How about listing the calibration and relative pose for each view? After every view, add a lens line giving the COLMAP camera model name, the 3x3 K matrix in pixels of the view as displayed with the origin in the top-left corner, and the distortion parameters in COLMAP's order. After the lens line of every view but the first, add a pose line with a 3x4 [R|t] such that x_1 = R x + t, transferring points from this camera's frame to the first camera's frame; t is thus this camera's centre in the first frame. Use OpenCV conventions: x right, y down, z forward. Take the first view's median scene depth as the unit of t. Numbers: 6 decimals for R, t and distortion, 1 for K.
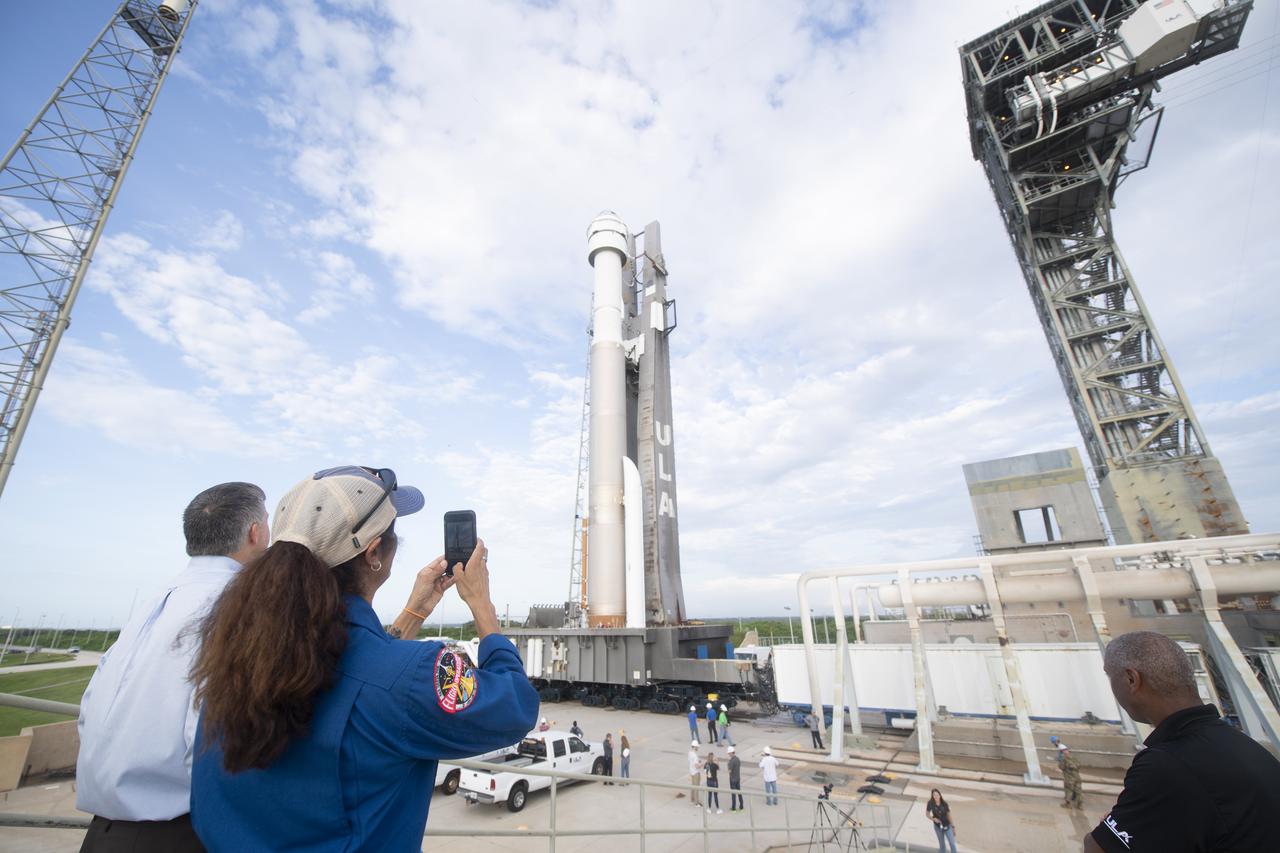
lens RADIAL K [[574.8, 0, 637.4], [0, 574.8, 374.9], [0, 0, 1]] dist [-0.021159, -0.000580]
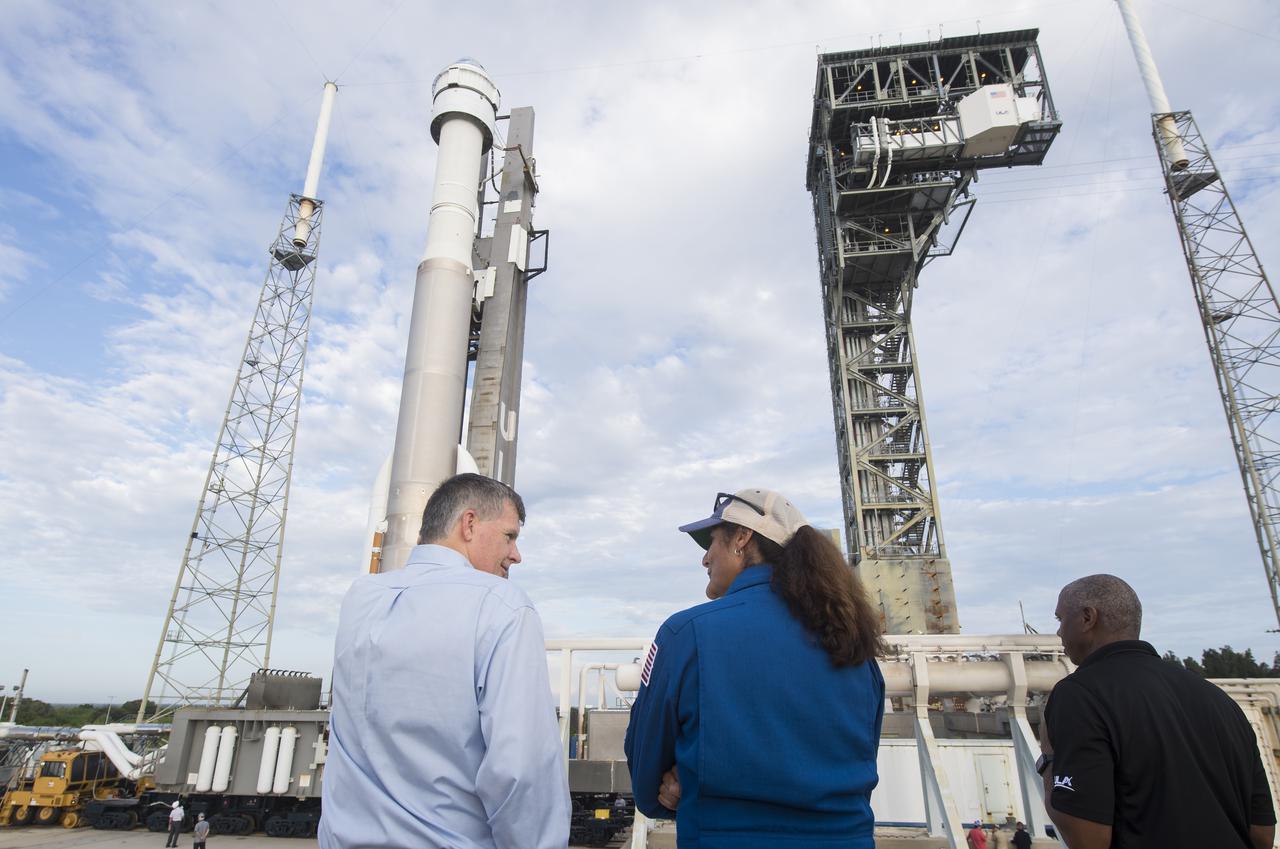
lens RADIAL K [[756.0, 0, 640.0], [0, 756.0, 424.5], [0, 0, 1]] dist [-0.005421, -0.000872]
pose [[0.871514, 0.190539, 0.451839, -0.082001], [-0.212159, 0.977231, -0.002880, 0.028906], [-0.442099, -0.093352, 0.892095, 0.062044]]
